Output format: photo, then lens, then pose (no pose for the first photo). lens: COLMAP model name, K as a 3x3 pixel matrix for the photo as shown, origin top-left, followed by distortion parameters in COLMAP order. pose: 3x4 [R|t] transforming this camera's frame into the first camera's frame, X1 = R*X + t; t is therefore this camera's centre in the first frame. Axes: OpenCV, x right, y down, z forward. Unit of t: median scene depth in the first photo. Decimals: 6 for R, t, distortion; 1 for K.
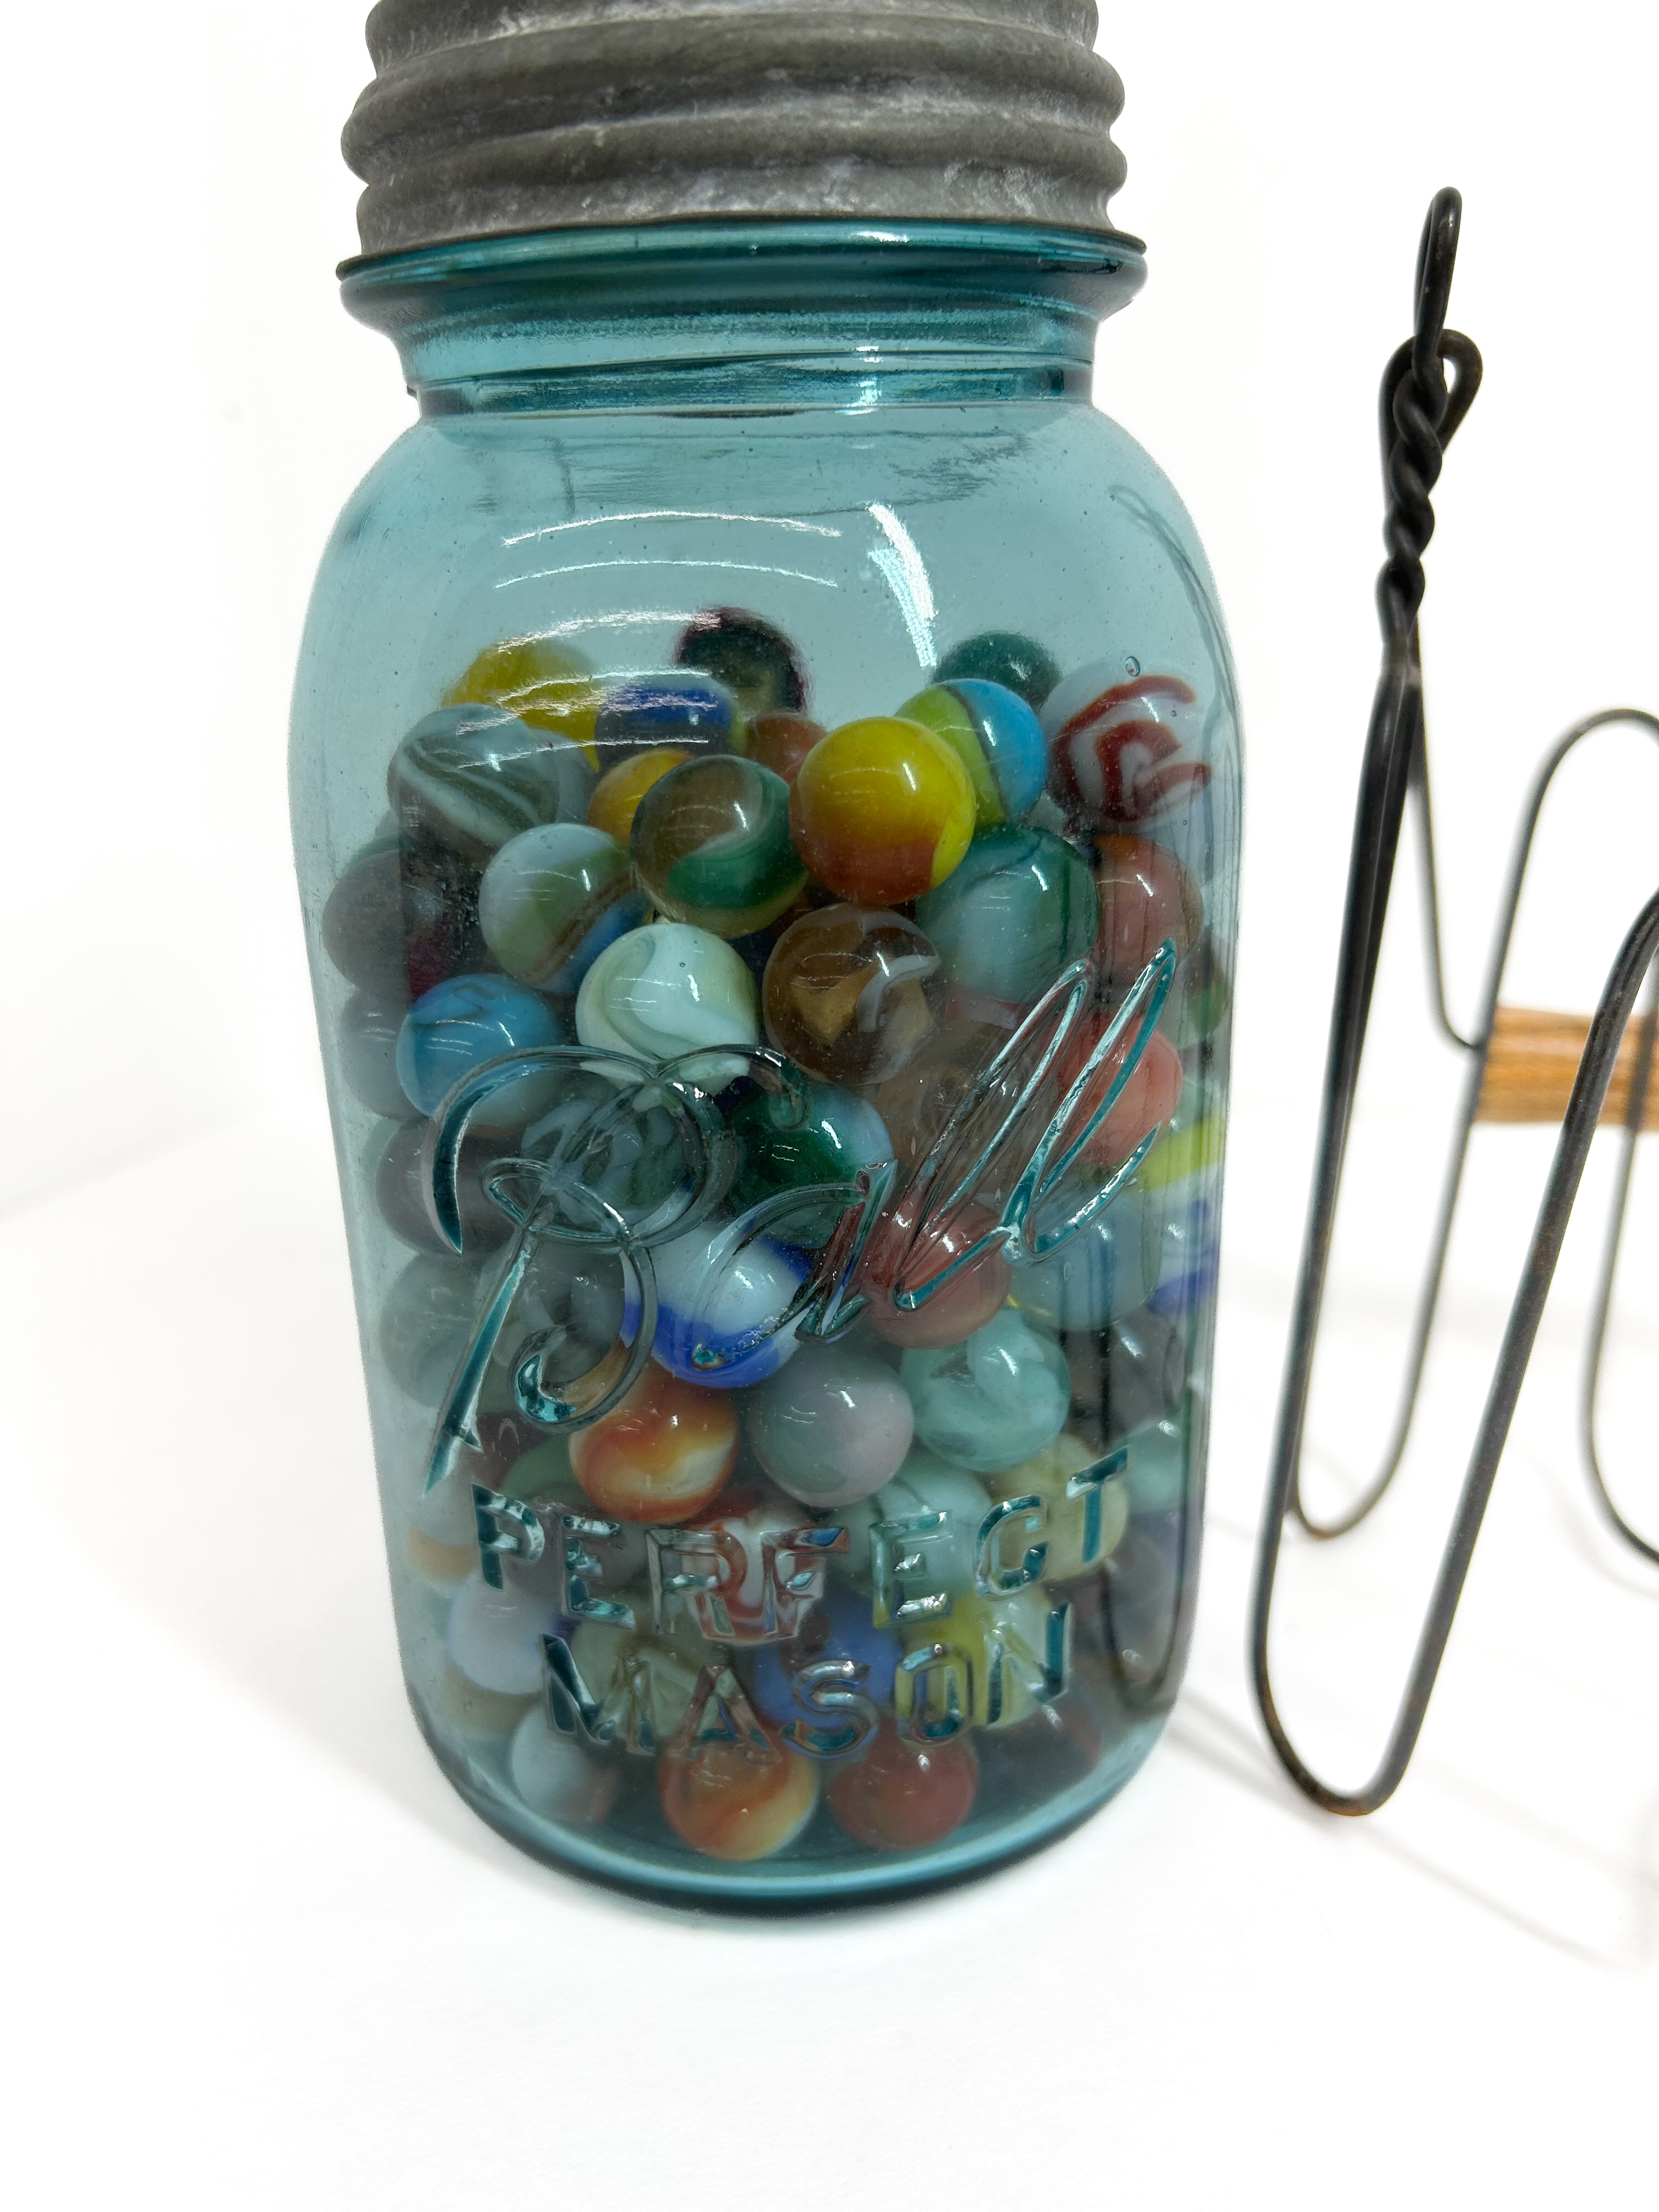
lens RADIAL K [[1645.5, 0, 829.9], [0, 1645.5, 1201.9], [0, 0, 1]] dist [-0.001133, -0.029876]
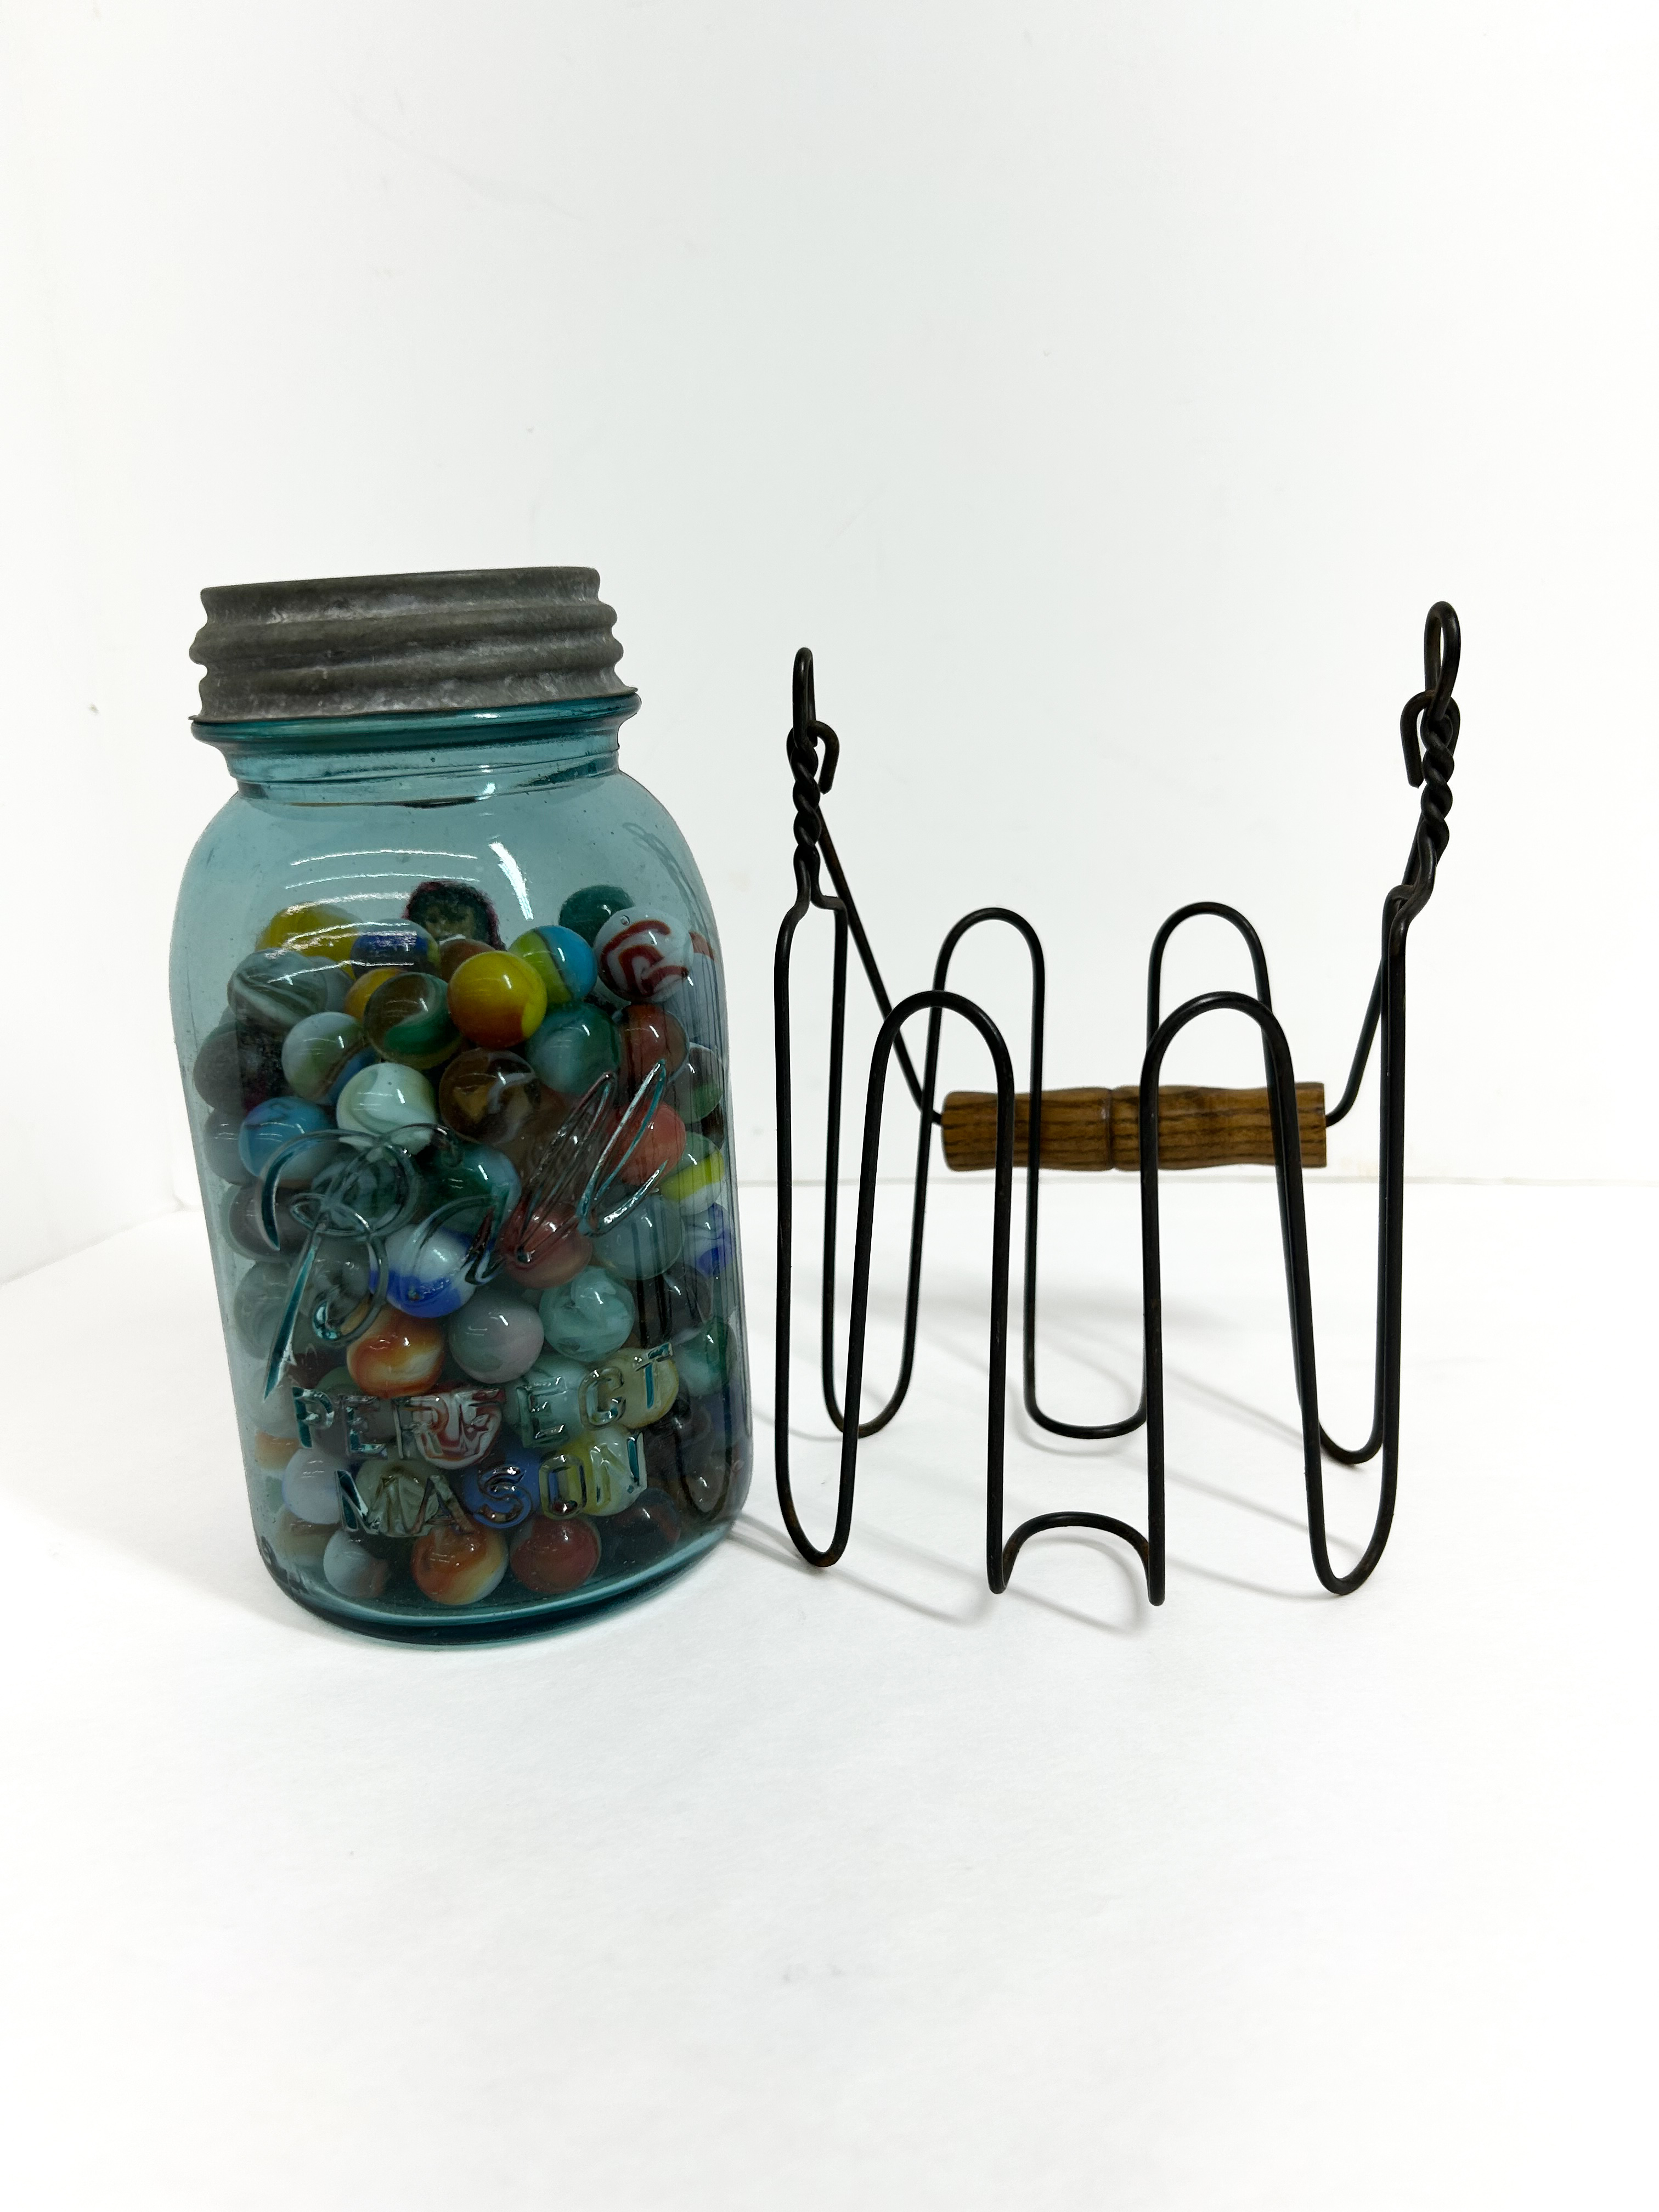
lens RADIAL K [[1645.5, 0, 829.9], [0, 1645.5, 1201.9], [0, 0, 1]] dist [-0.001133, -0.029876]
pose [[0.994486, -0.058607, 0.086964, 0.219567], [0.065984, 0.994233, -0.084535, 0.168369], [-0.081508, 0.089807, 0.992618, -0.830713]]
